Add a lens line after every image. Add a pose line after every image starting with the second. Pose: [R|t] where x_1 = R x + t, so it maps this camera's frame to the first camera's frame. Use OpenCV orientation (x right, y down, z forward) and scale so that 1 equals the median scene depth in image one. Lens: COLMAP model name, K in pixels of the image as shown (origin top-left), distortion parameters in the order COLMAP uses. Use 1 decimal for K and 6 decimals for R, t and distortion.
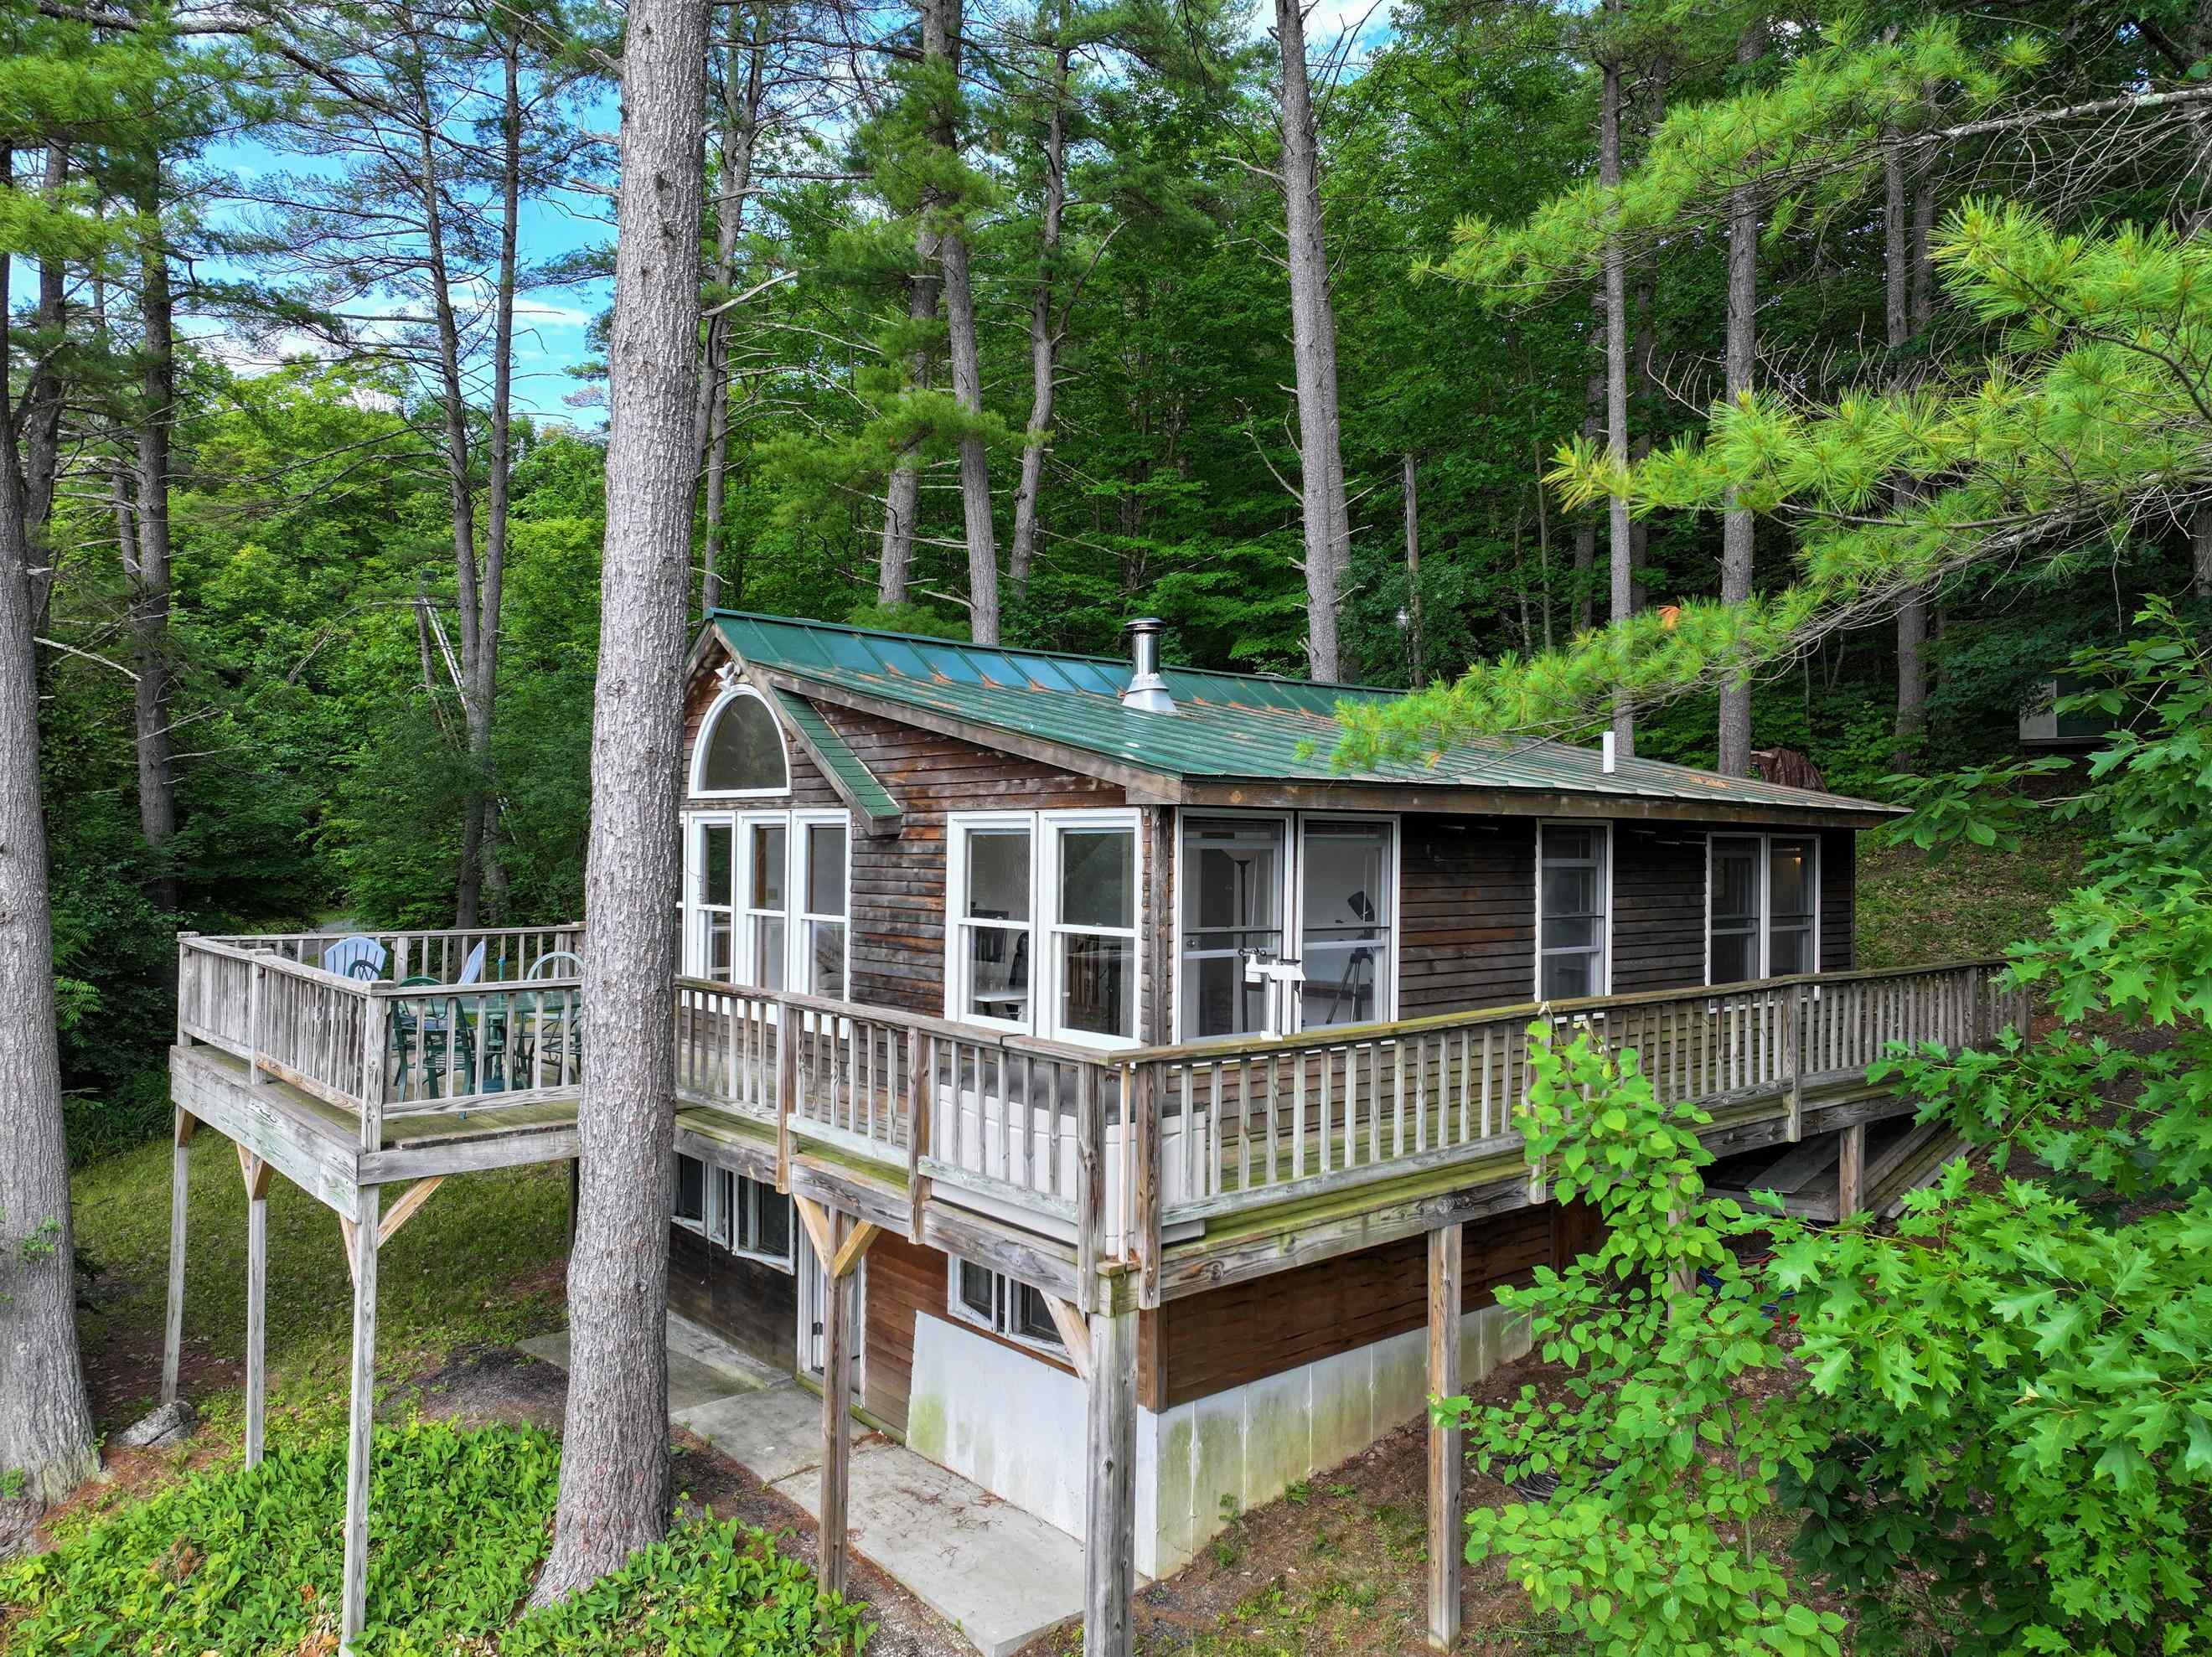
lens RADIAL K [[1541.2, 0, 1107.7], [0, 1541.2, 836.4], [0, 0, 1]] dist [0.004970, 0.014011]
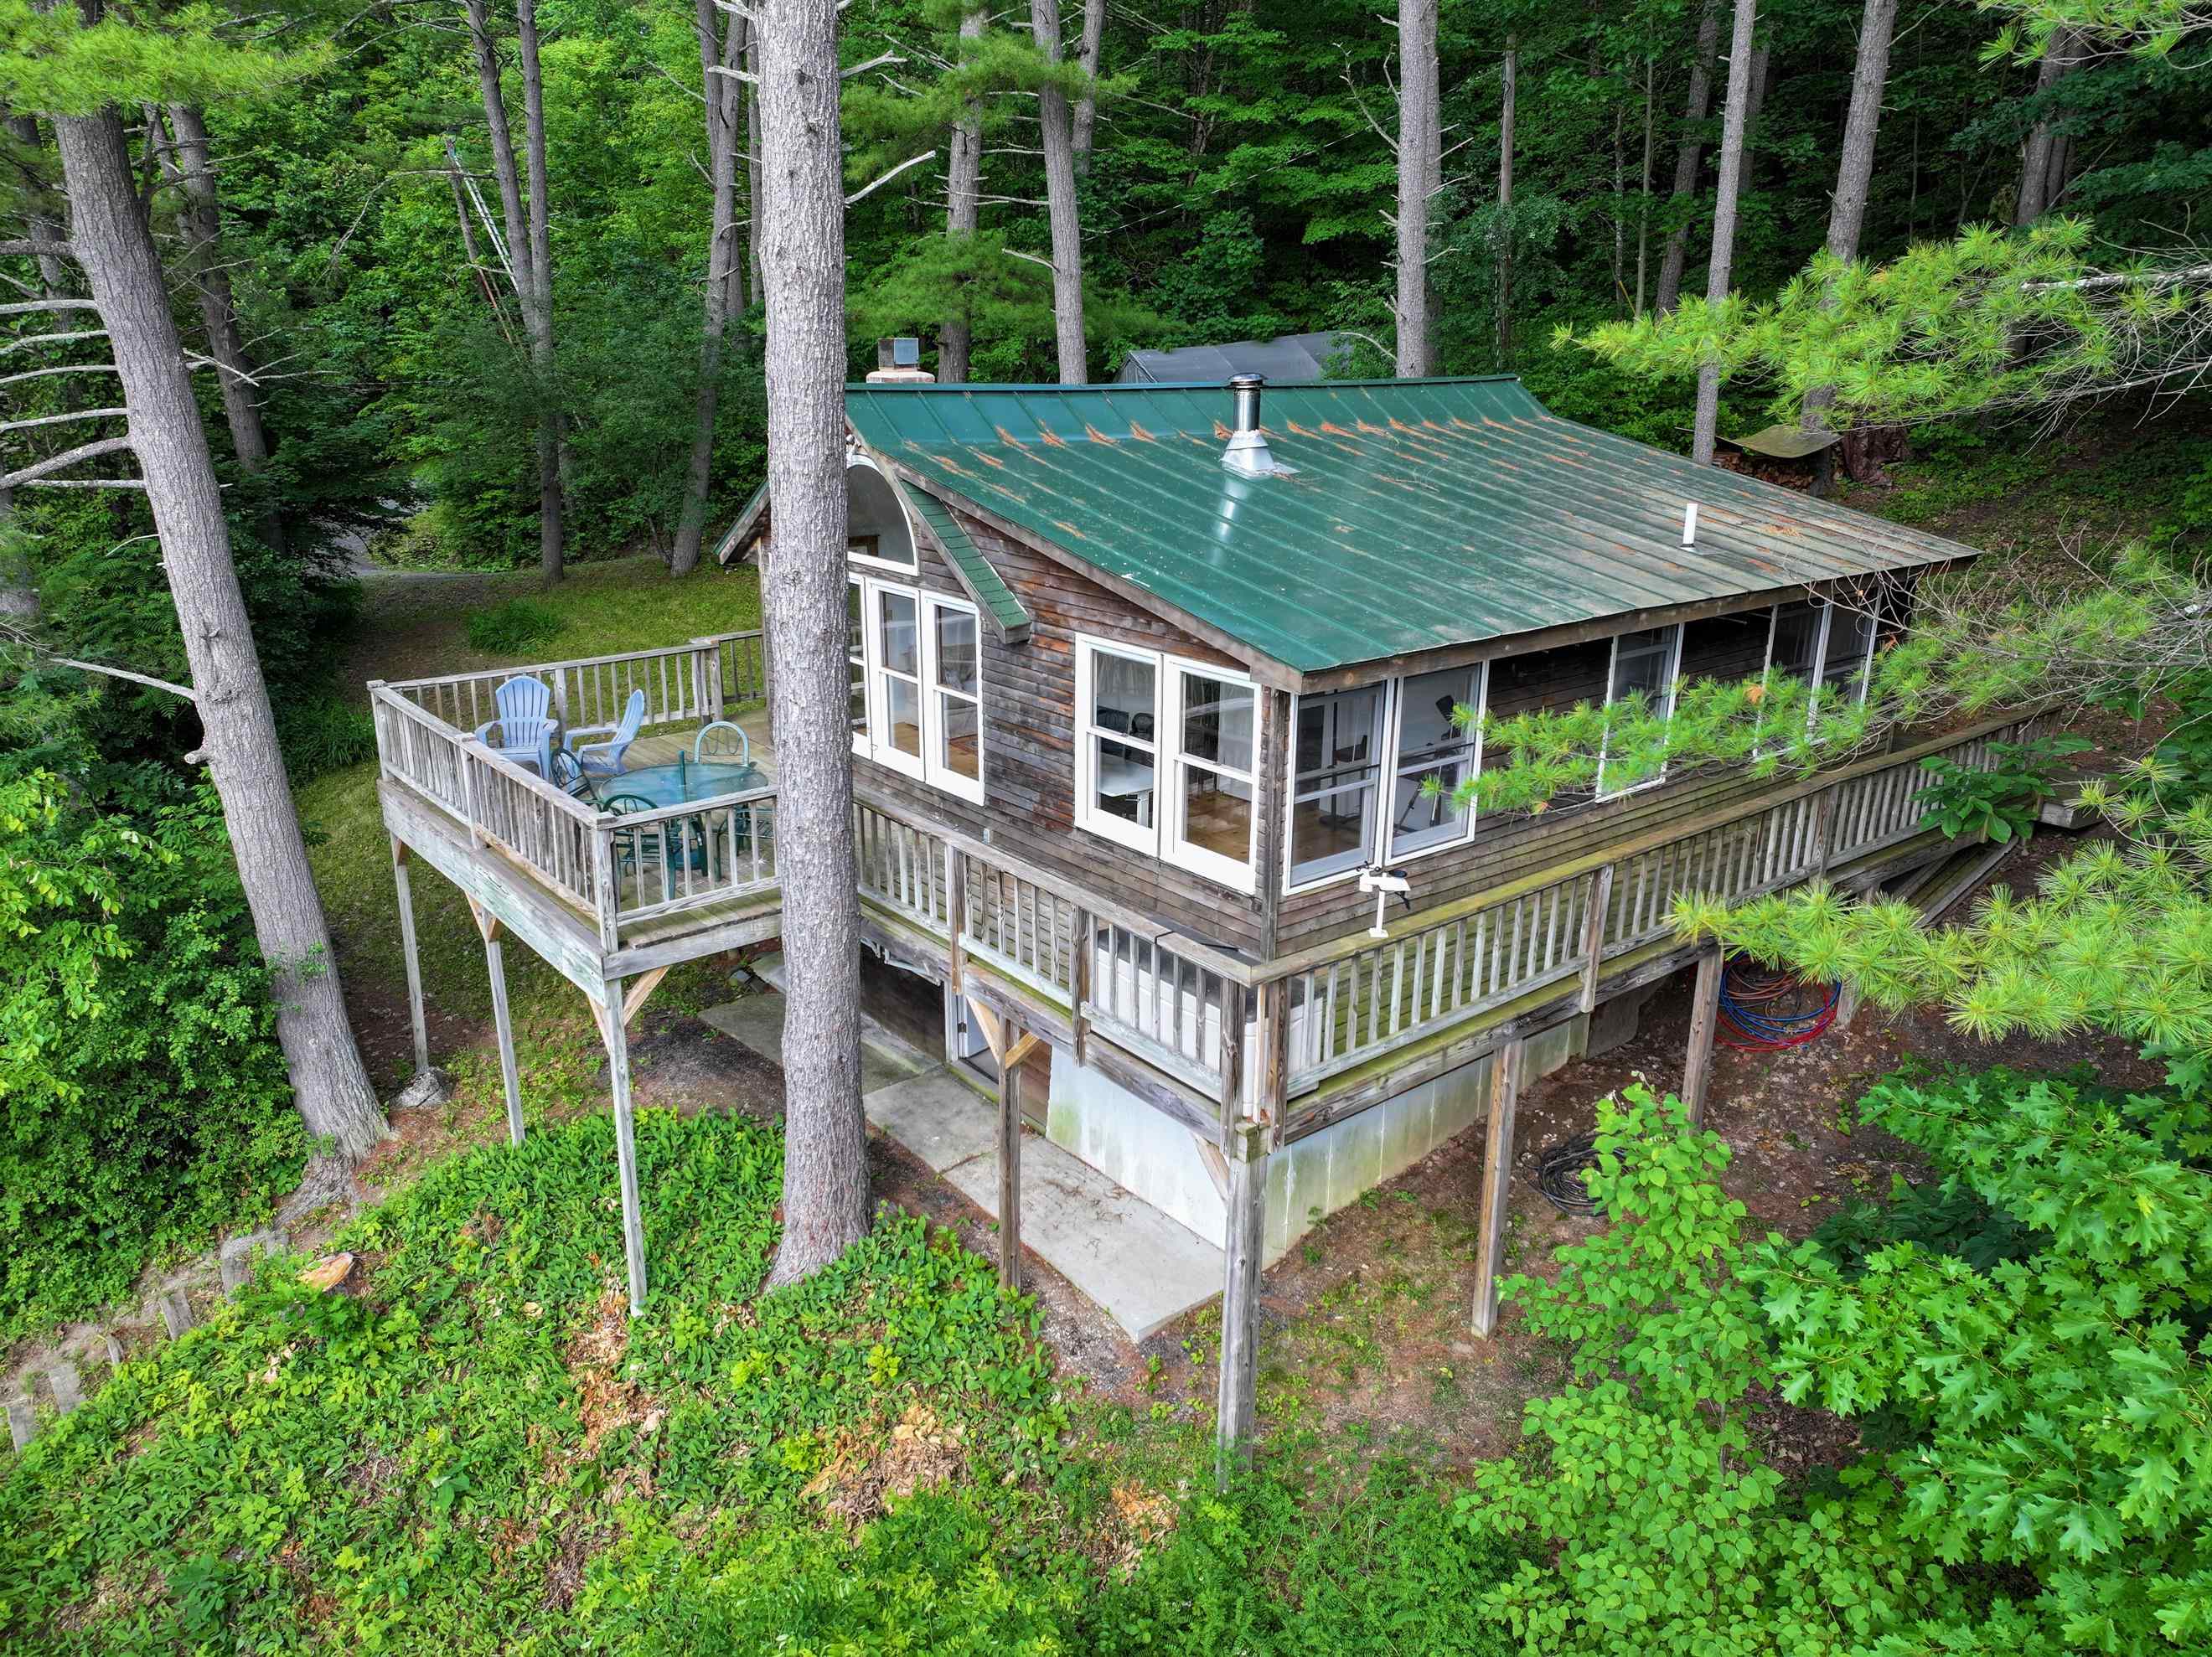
lens RADIAL K [[1541.2, 0, 1107.4], [0, 1541.2, 813.8], [0, 0, 1]] dist [0.004970, 0.014011]
pose [[0.999682, 0.003869, -0.024932, -0.059275], [0.004051, 0.950731, 0.309991, -0.259015], [0.024903, -0.309994, 0.950412, -0.092880]]
